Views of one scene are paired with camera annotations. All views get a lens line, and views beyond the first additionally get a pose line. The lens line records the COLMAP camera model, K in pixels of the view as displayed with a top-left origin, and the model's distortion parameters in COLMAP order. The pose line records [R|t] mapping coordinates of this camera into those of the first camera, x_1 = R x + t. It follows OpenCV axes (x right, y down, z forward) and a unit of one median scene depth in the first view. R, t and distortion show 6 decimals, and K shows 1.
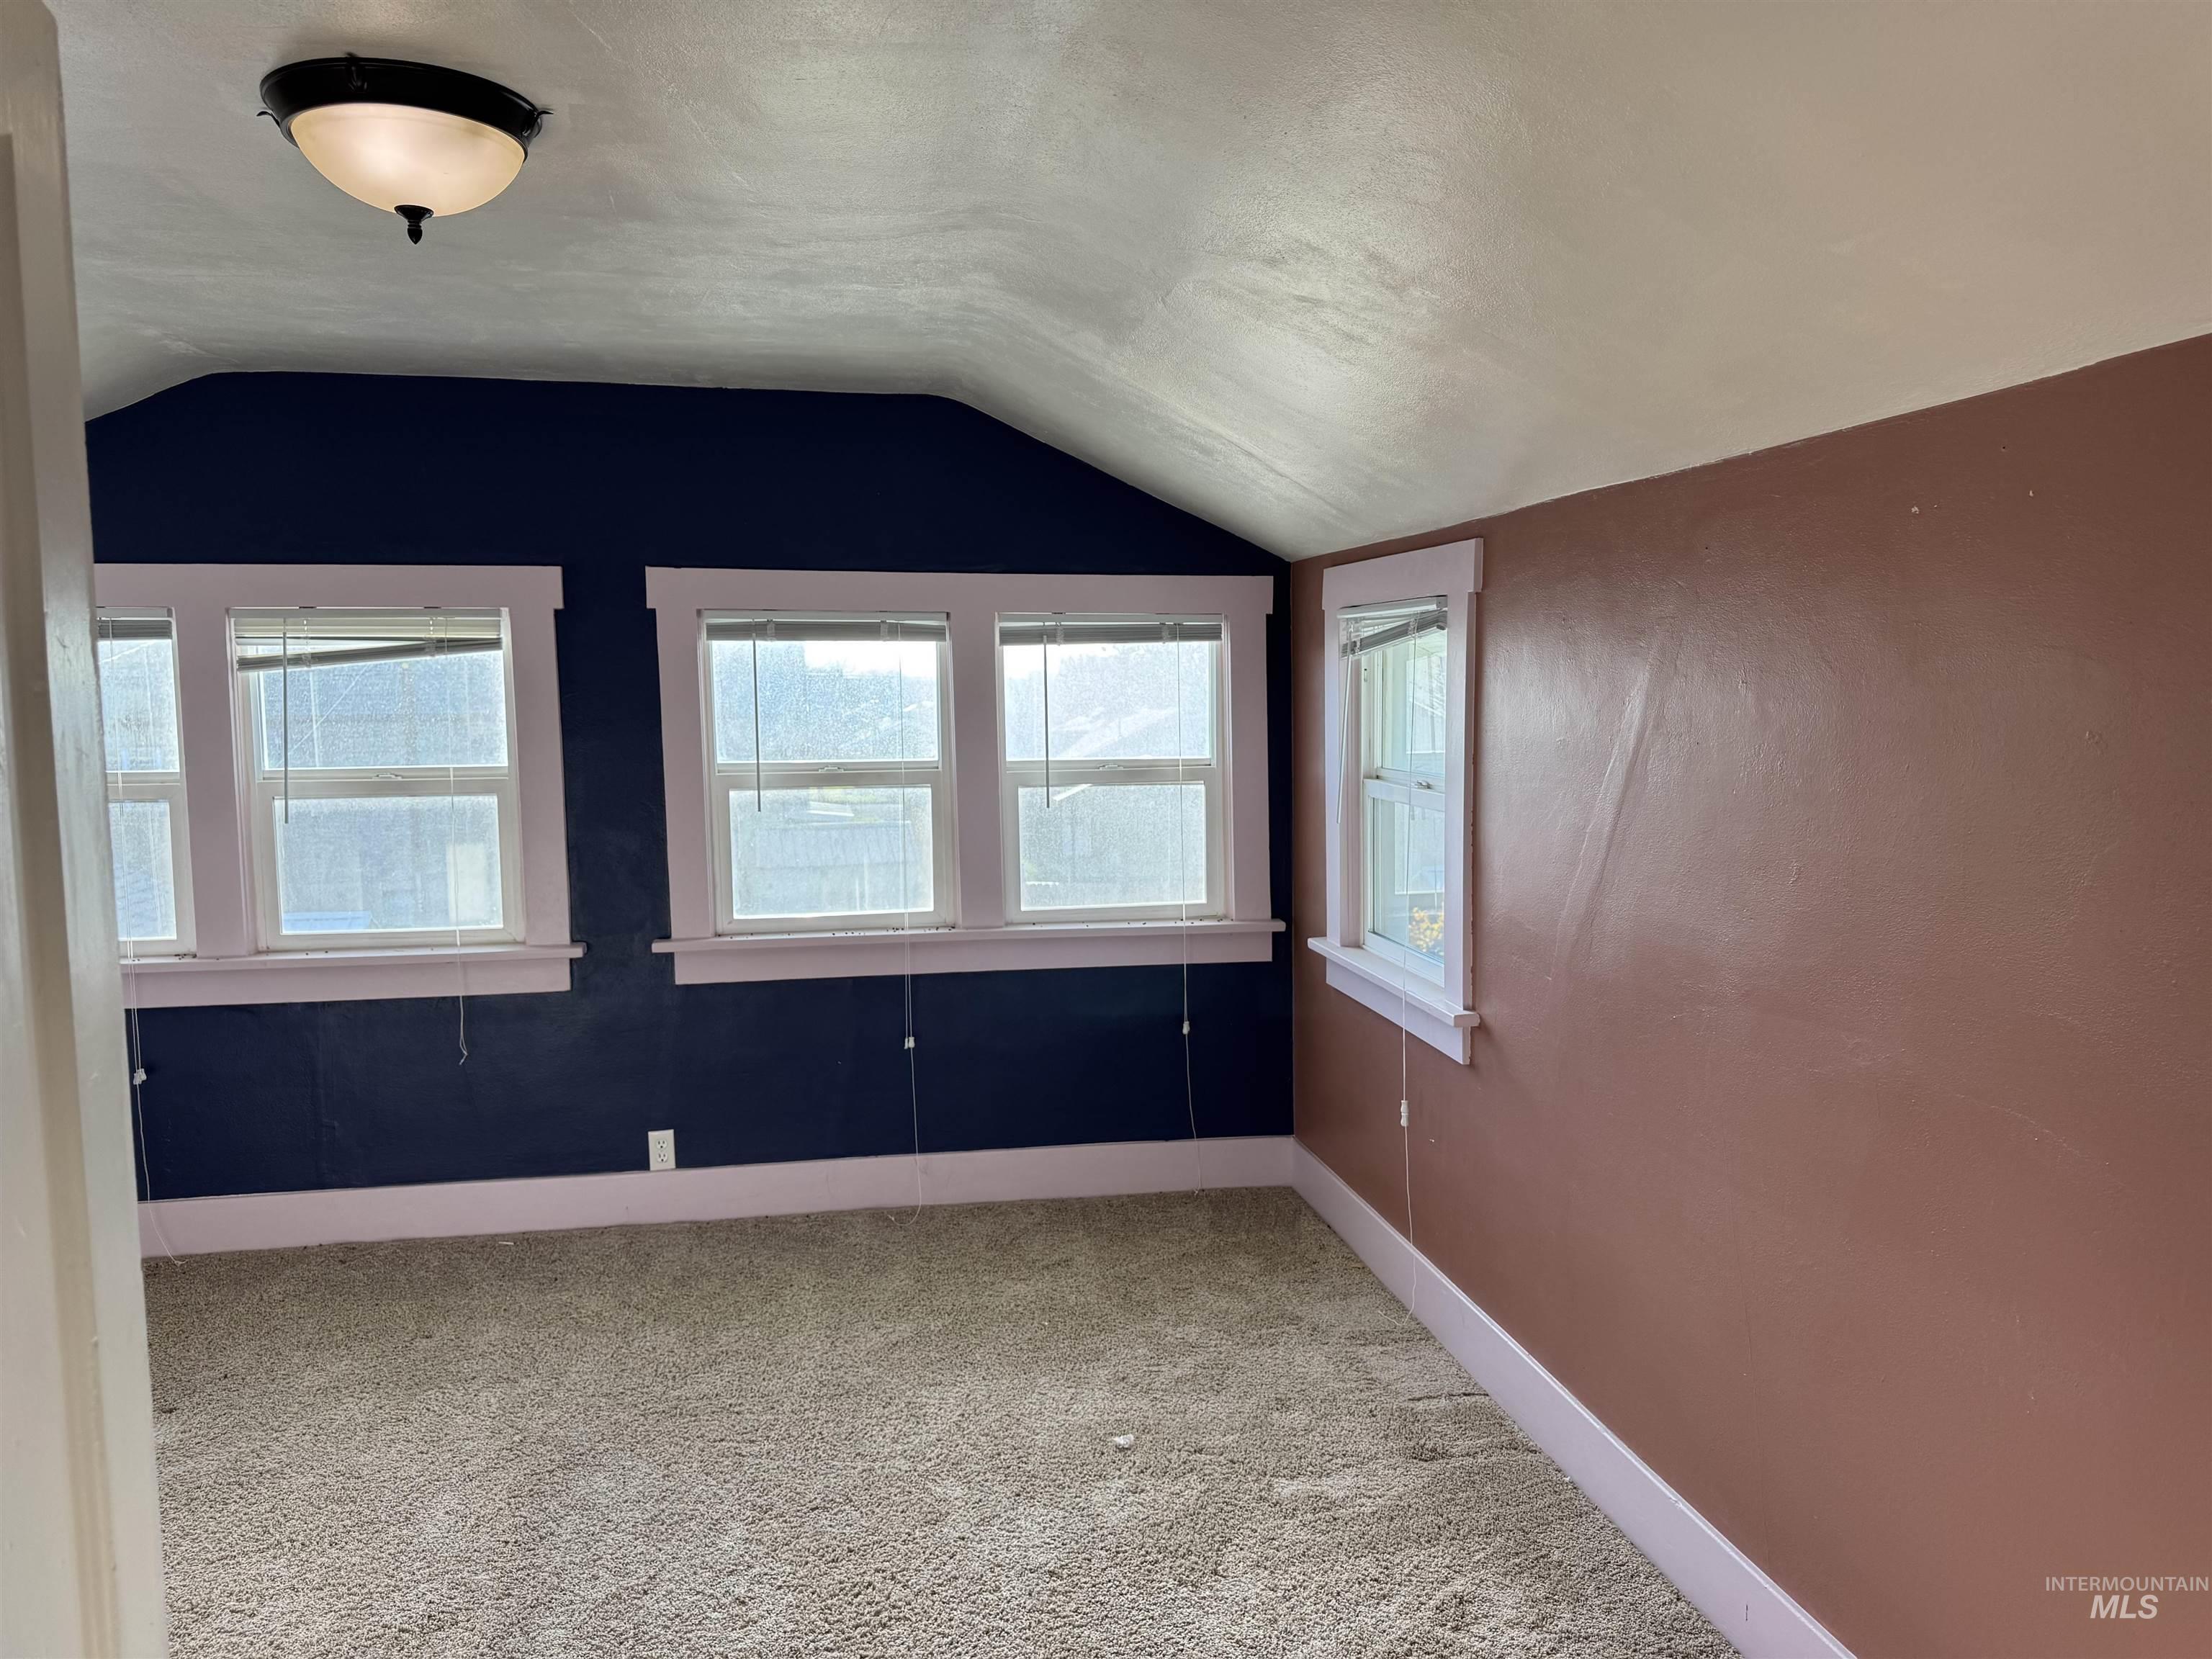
lens RADIAL K [[1541.9, 0, 1113.4], [0, 1541.9, 804.3], [0, 0, 1]] dist [0.114484, -0.184127]
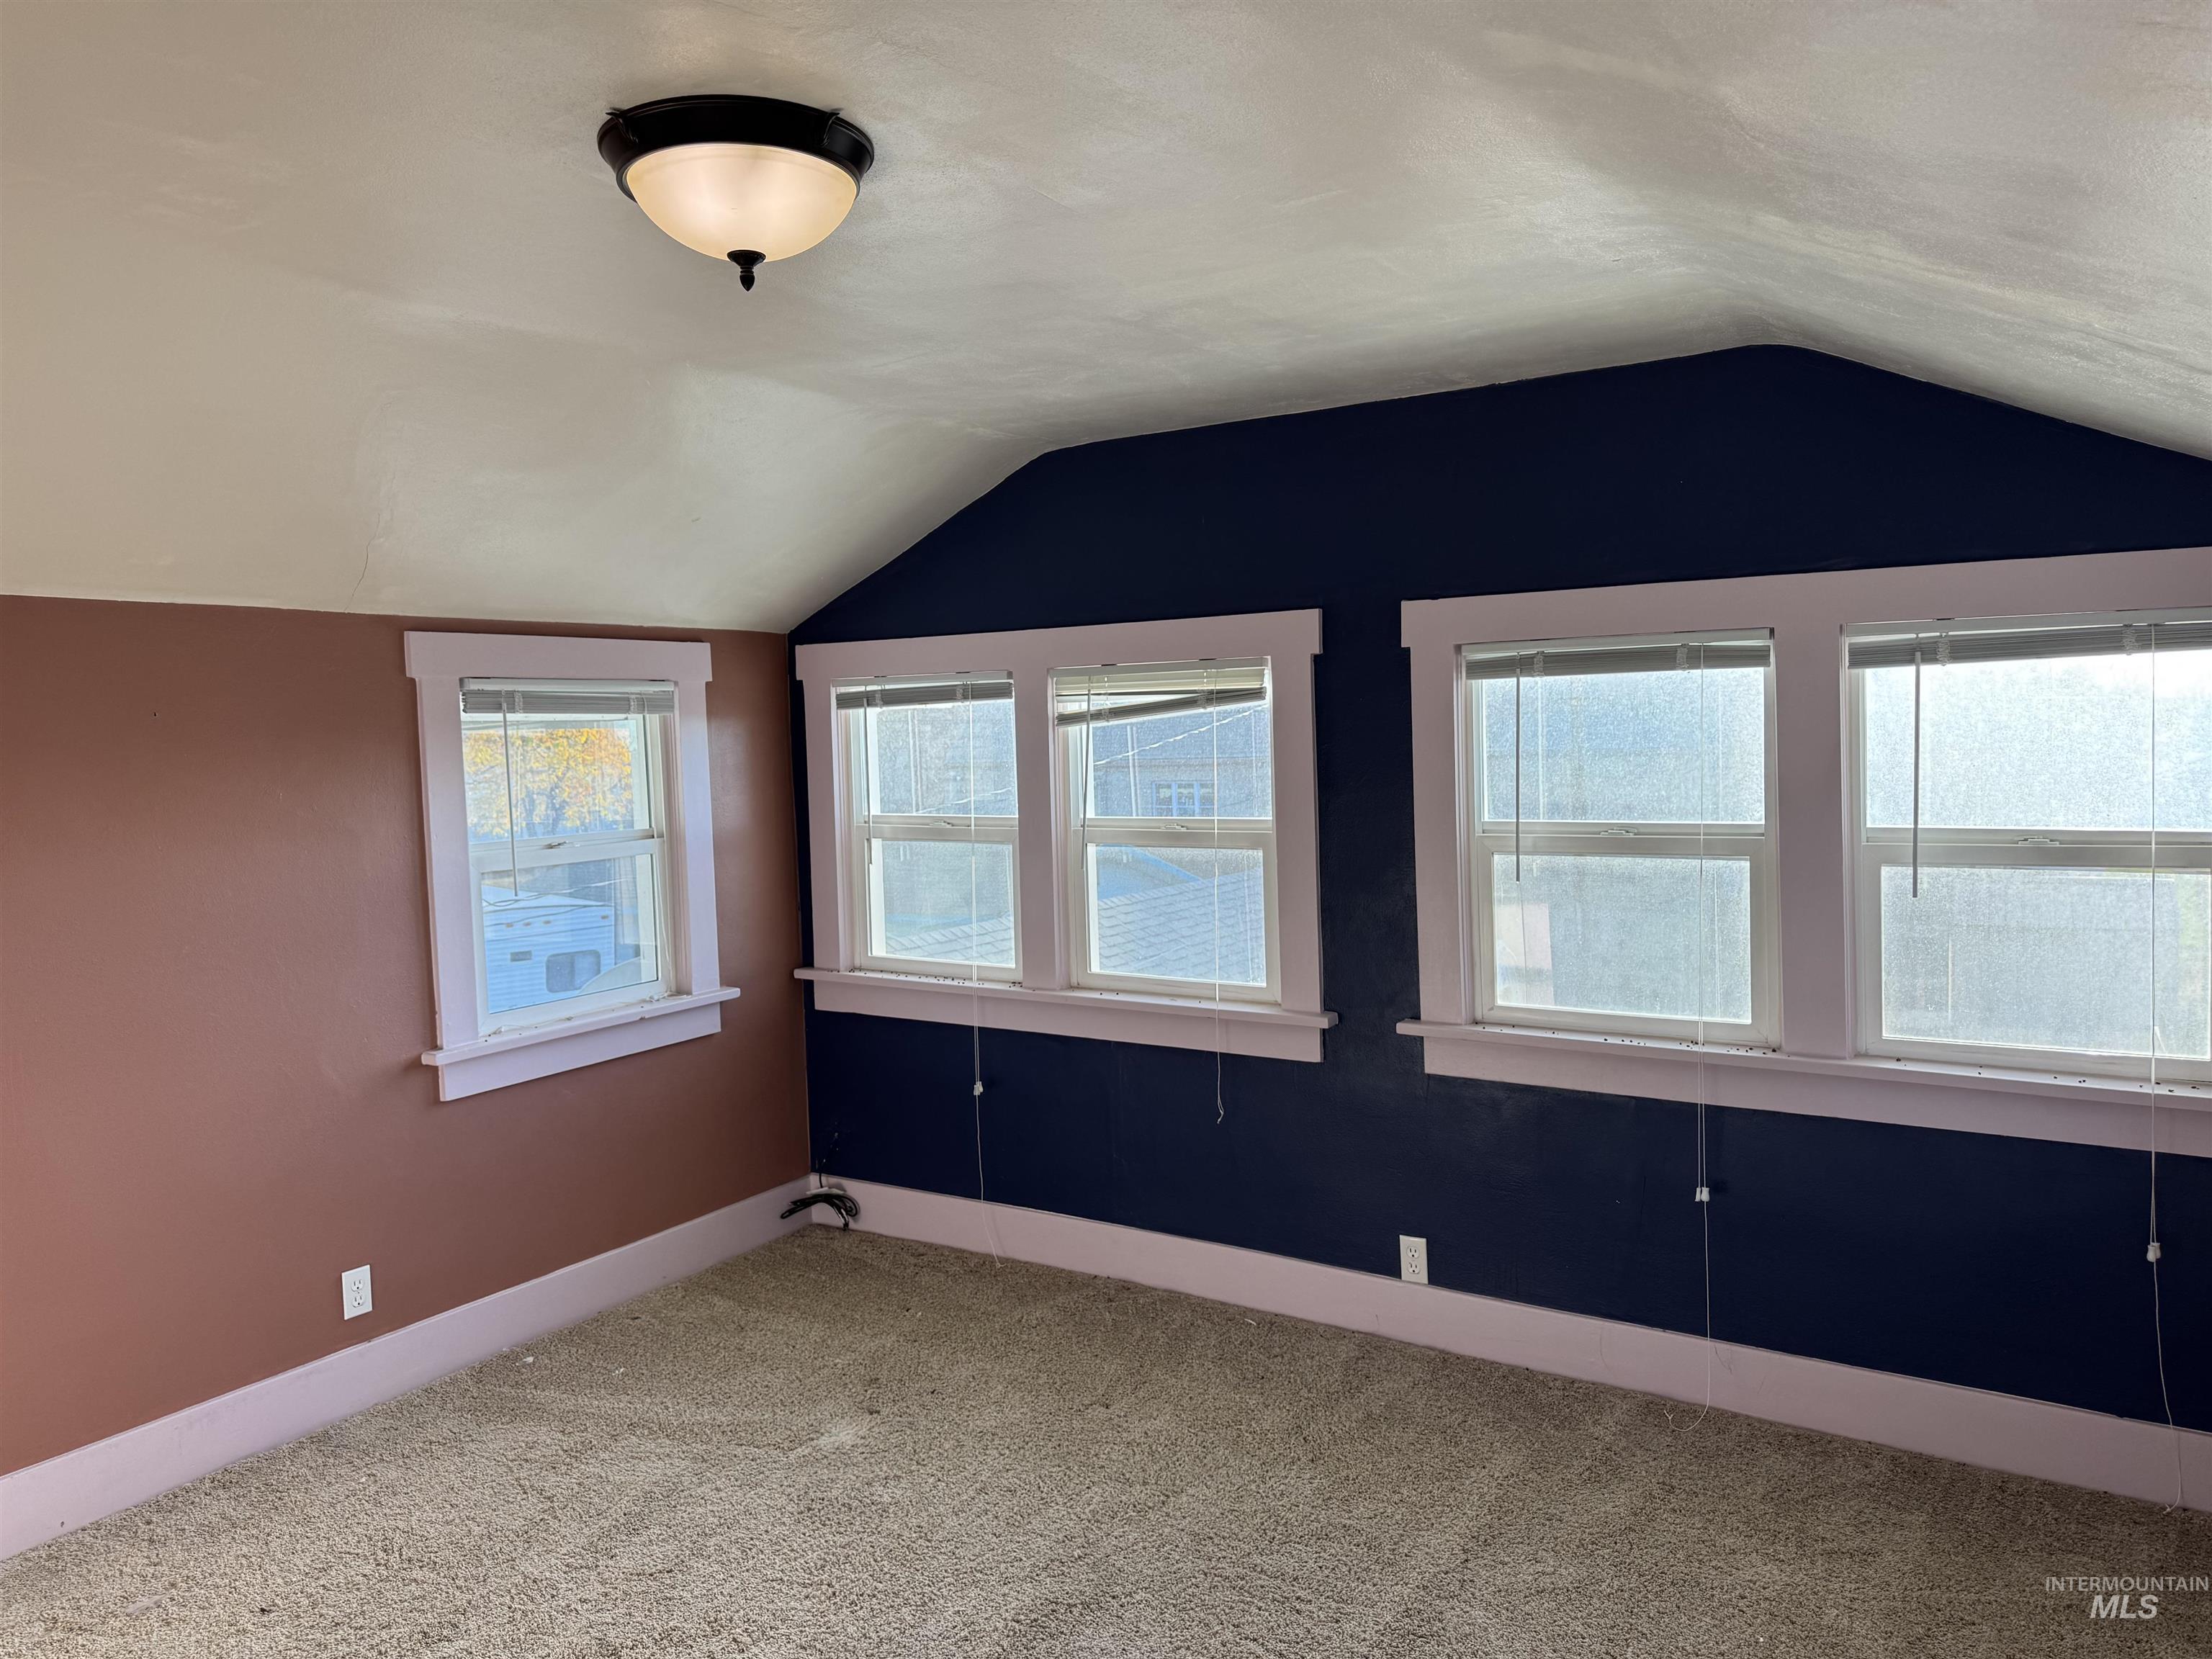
lens RADIAL K [[1541.9, 0, 1113.4], [0, 1541.9, 804.3], [0, 0, 1]] dist [0.114484, -0.184127]
pose [[0.721441, 0.019752, -0.692194, 0.196358], [-0.035095, 0.999351, -0.008061, -0.022449], [0.691586, 0.030108, 0.721667, 0.243111]]
